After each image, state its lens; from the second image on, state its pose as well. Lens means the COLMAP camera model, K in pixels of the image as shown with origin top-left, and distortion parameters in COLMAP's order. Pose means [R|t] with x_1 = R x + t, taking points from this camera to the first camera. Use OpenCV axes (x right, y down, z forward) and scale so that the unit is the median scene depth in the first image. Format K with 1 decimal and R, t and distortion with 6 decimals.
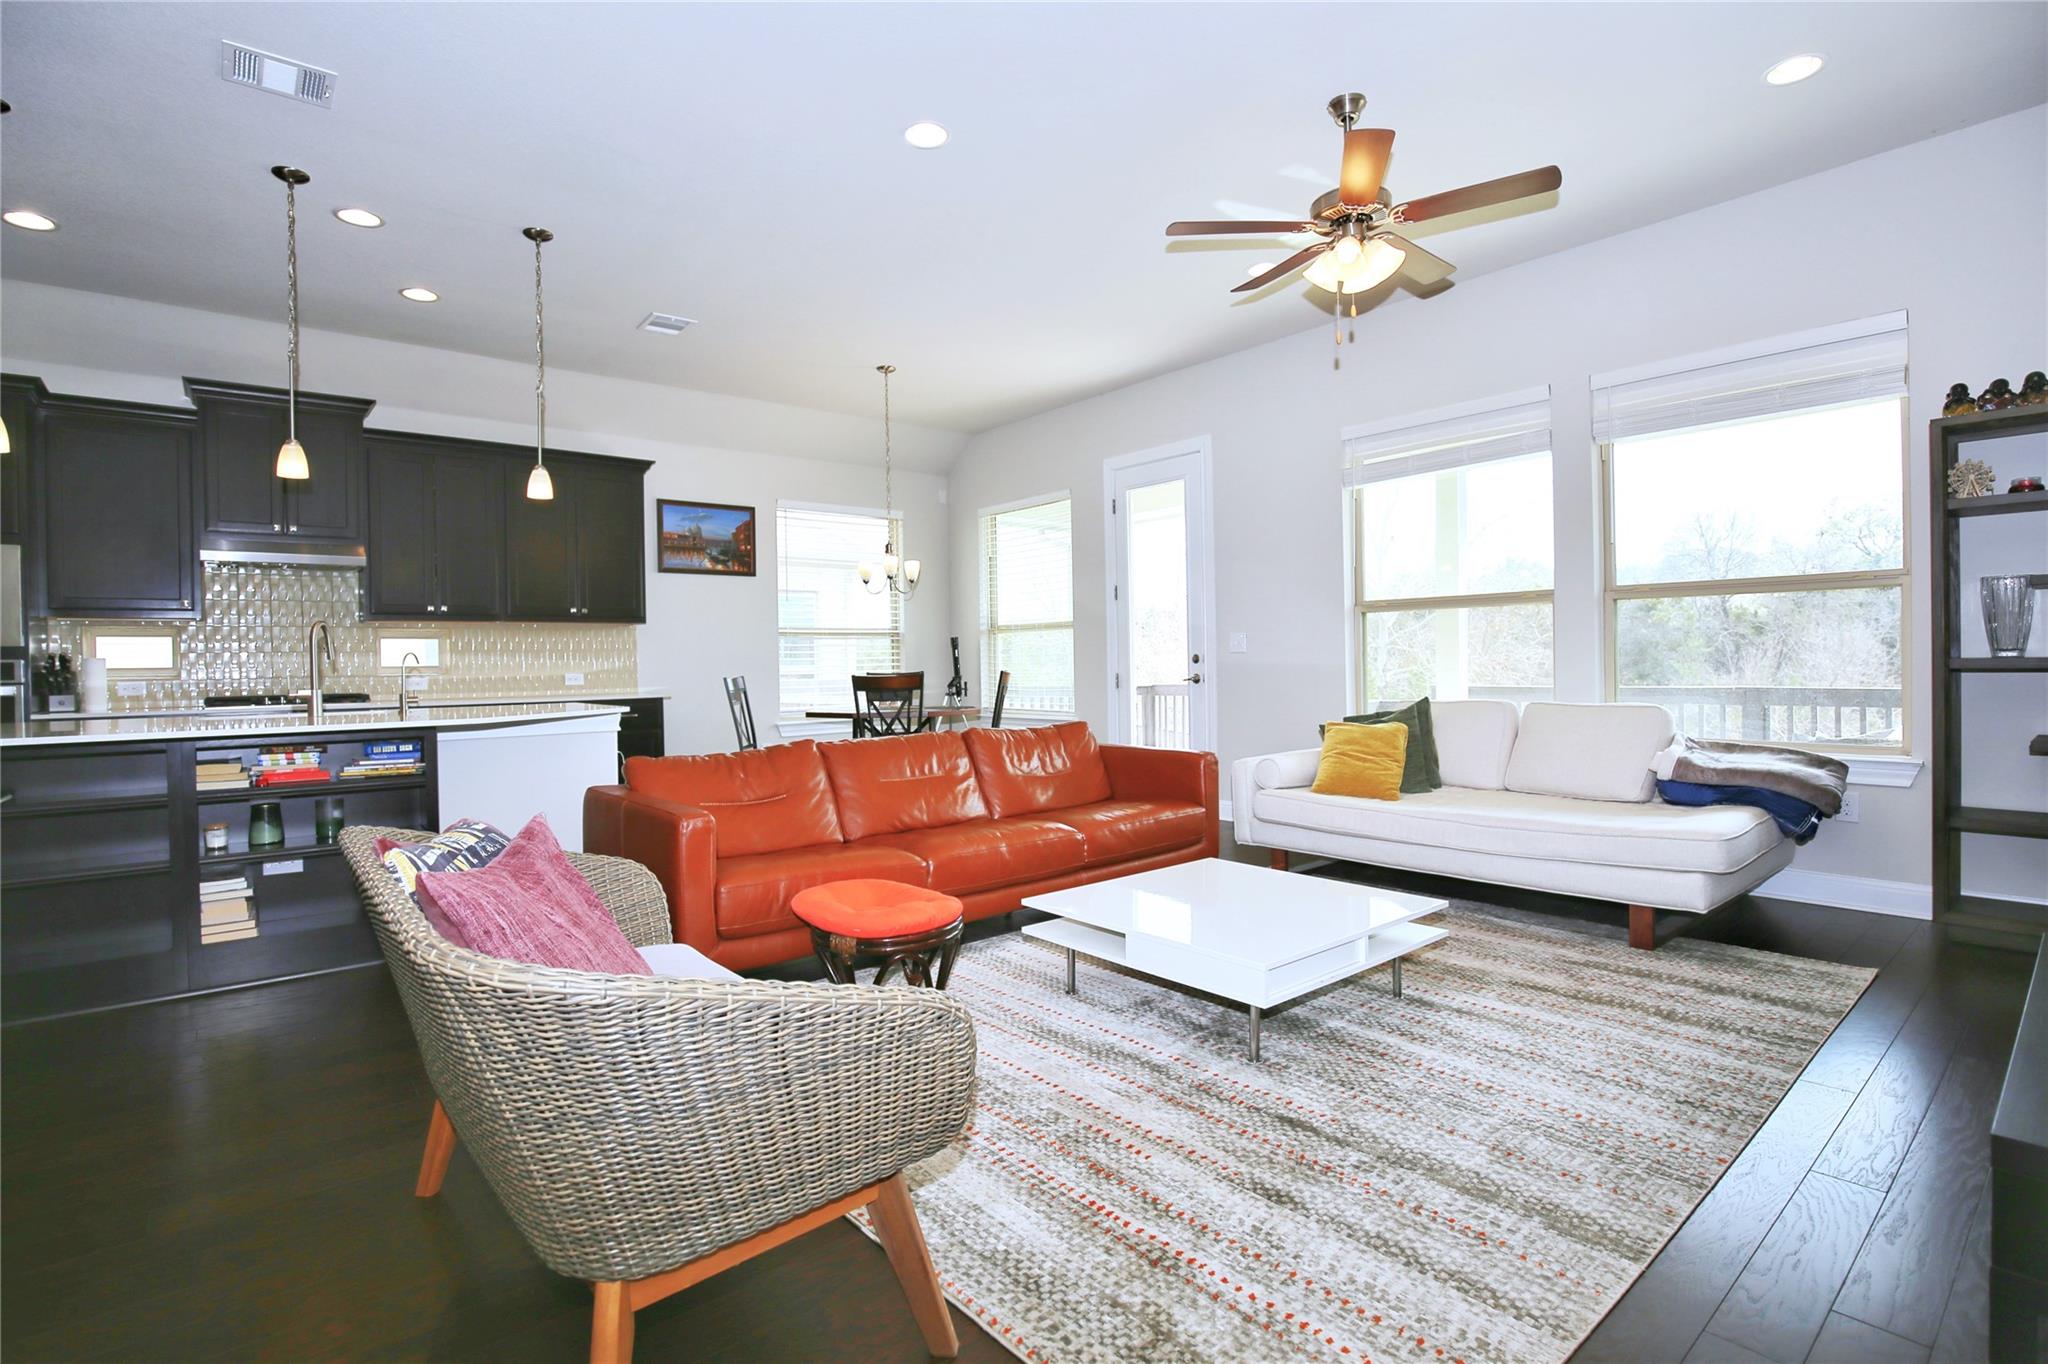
lens RADIAL K [[949.9, 0, 1024.0], [0, 949.9, 682.0], [0, 0, 1]] dist [-0.000168, 0.000277]
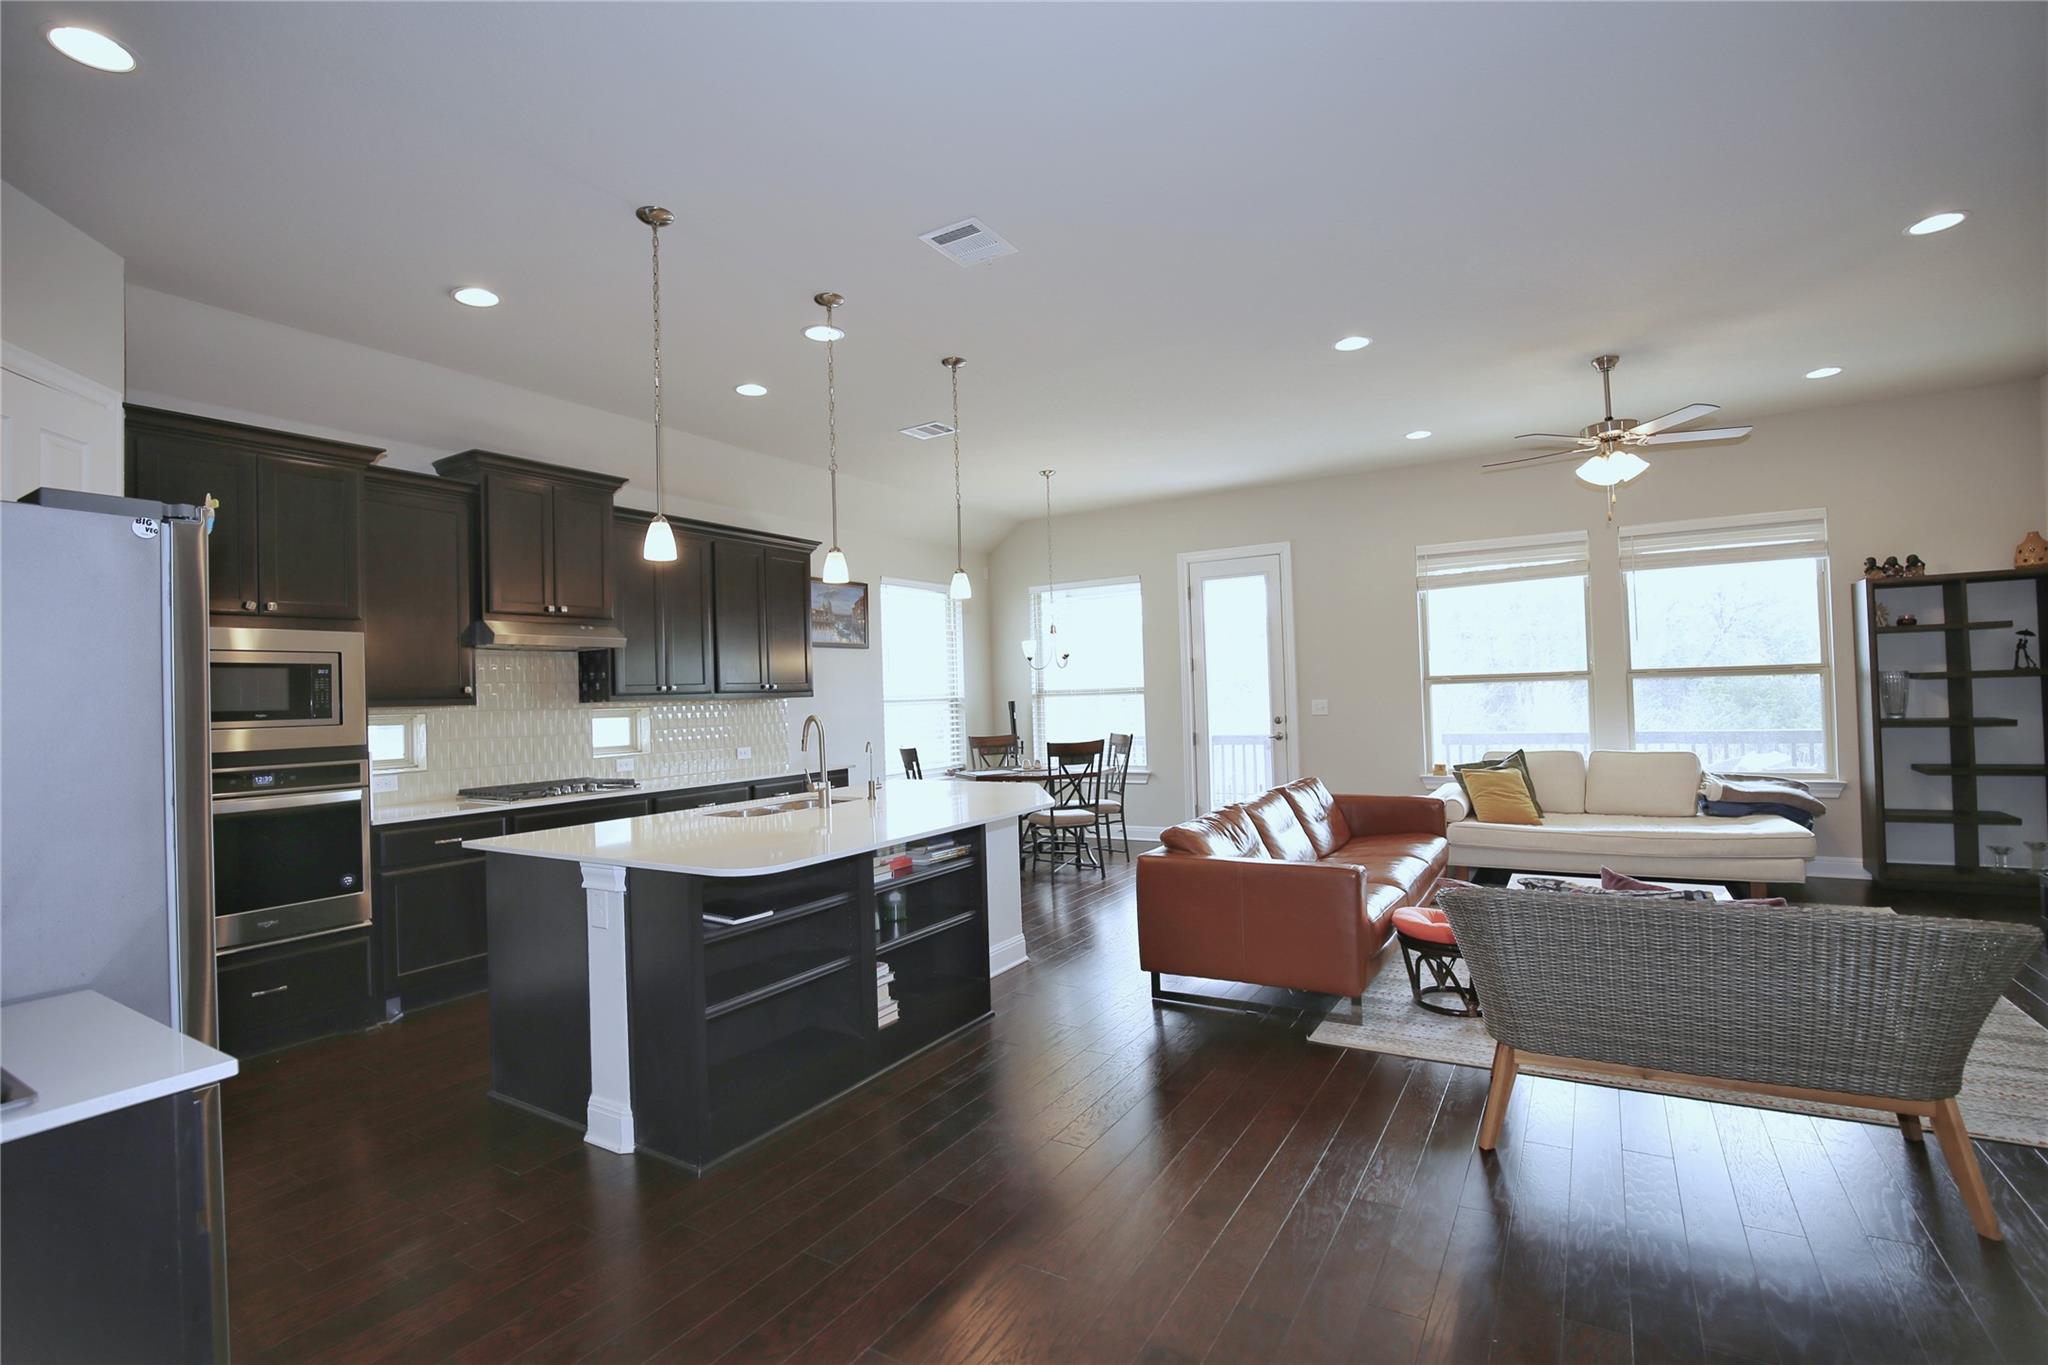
lens RADIAL K [[904.9, 0, 1024.0], [0, 904.9, 682.5], [0, 0, 1]] dist [-0.000097, -0.000033]
pose [[0.944498, -0.008423, 0.328409, -0.557410], [0.023068, 0.998904, -0.040723, -0.034994], [-0.327706, 0.046039, 0.943657, -0.009042]]
